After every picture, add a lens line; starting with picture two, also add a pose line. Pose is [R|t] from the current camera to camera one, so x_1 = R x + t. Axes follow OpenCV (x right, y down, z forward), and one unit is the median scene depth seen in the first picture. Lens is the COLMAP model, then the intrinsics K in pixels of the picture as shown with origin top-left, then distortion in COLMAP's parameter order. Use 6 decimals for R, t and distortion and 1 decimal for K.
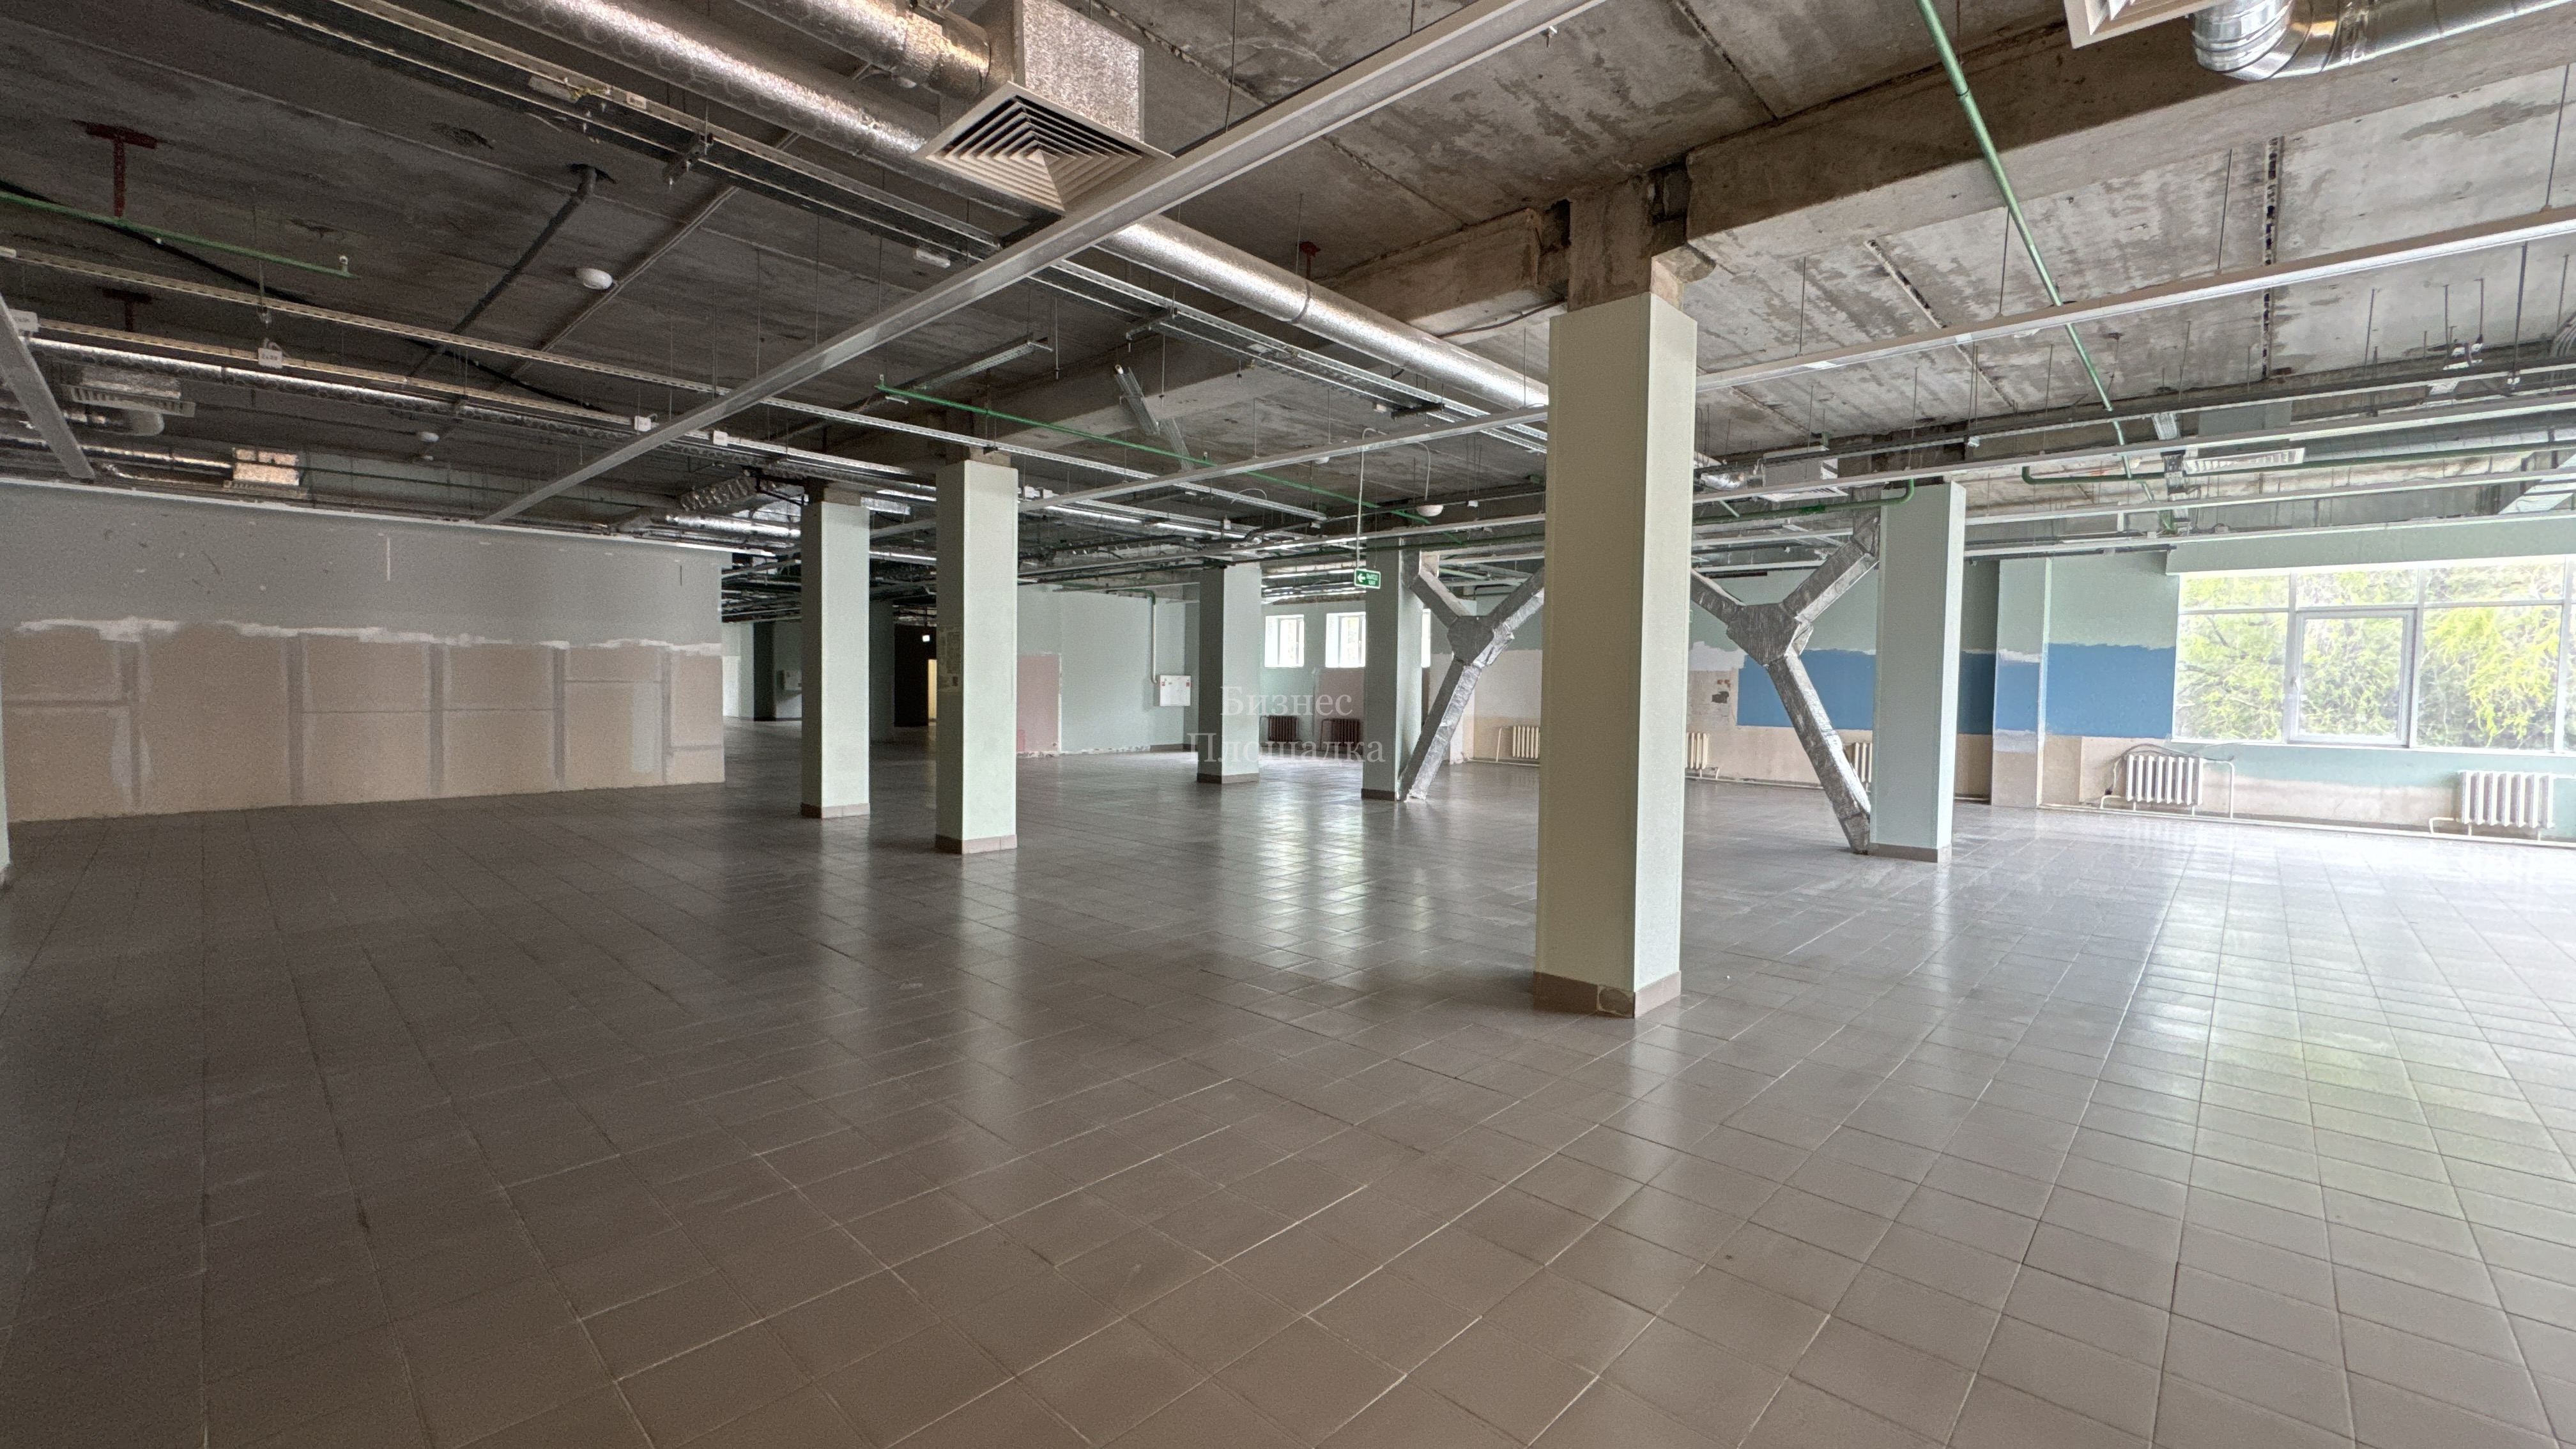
lens RADIAL K [[1022.5, 0, 1289.2], [0, 1022.5, 729.5], [0, 0, 1]] dist [-0.002019, -0.000146]
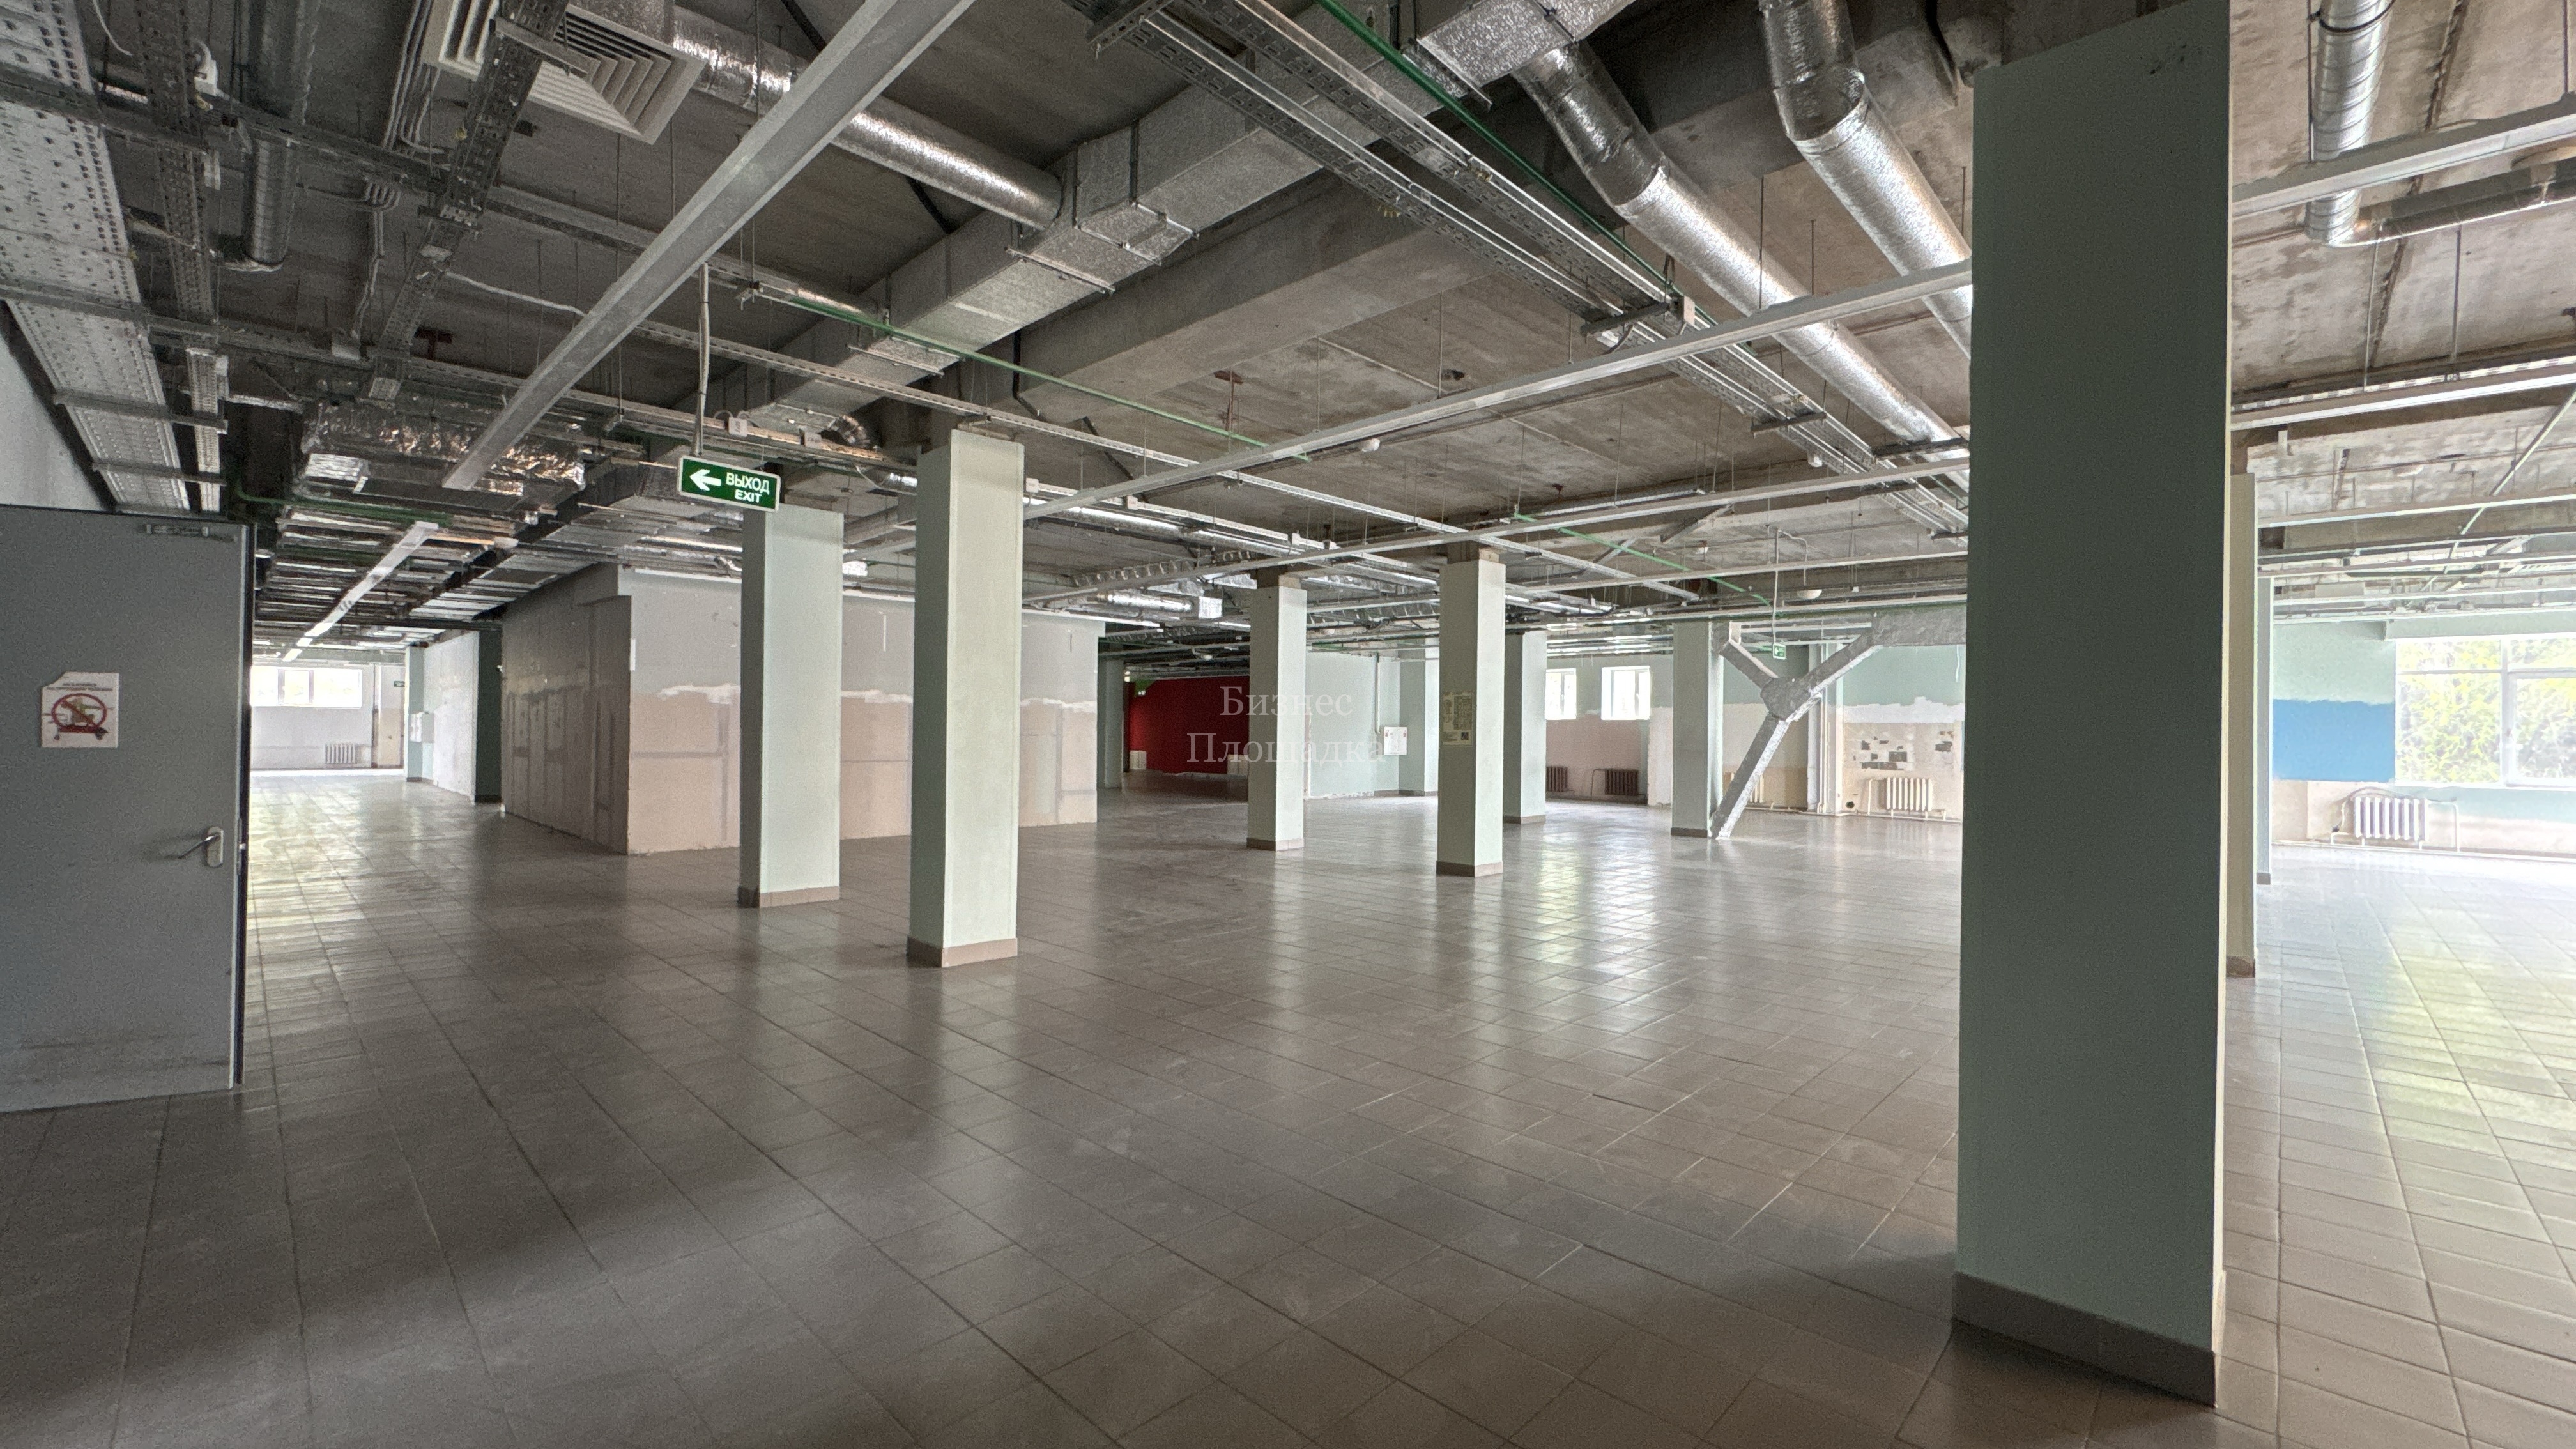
lens RADIAL K [[1022.5, 0, 1282.7], [0, 1022.5, 719.0], [0, 0, 1]] dist [-0.002019, -0.000146]
pose [[0.999889, -0.002023, -0.014734, -0.360343], [0.001181, 0.998375, -0.056970, 0.001577], [0.014825, 0.056946, 0.998267, -0.161494]]
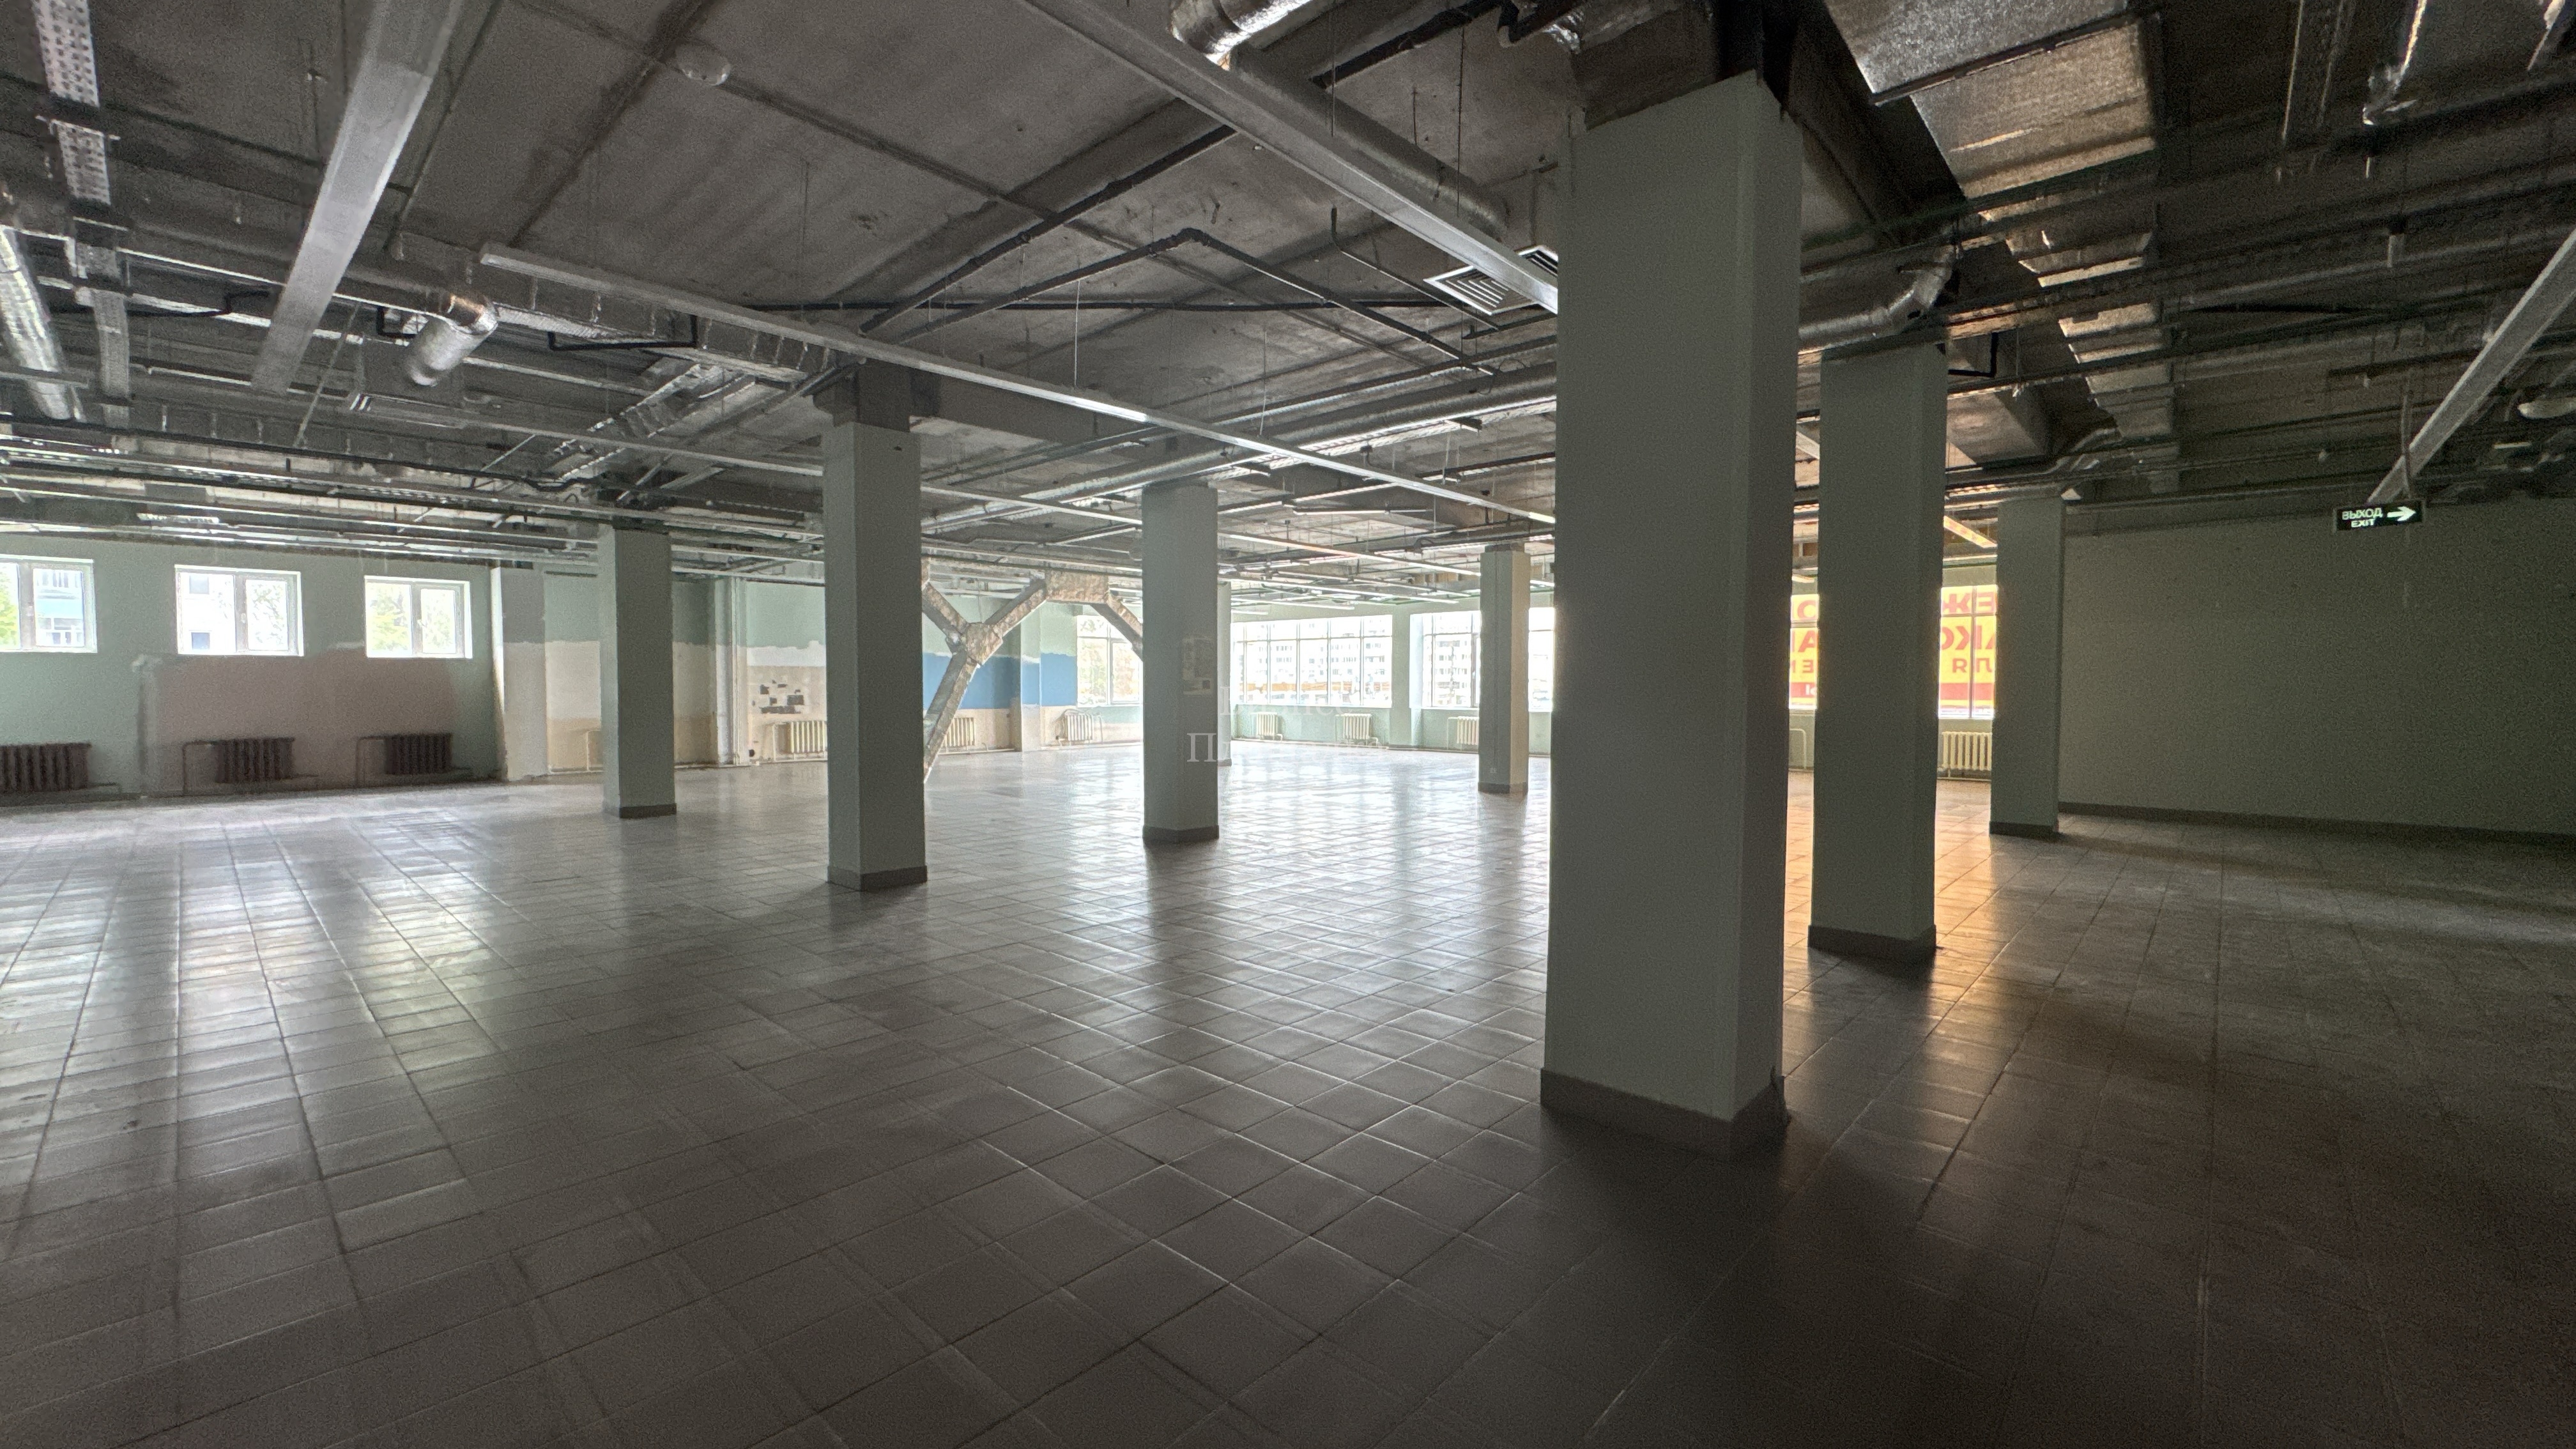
lens RADIAL K [[1022.5, 0, 1284.1], [0, 1022.5, 729.2], [0, 0, 1]] dist [-0.002019, -0.000146]
pose [[-0.015173, -0.060491, 0.998053, -0.976961], [0.044979, 0.997117, 0.061118, -0.043124], [-0.998873, 0.045818, -0.012408, 0.634899]]
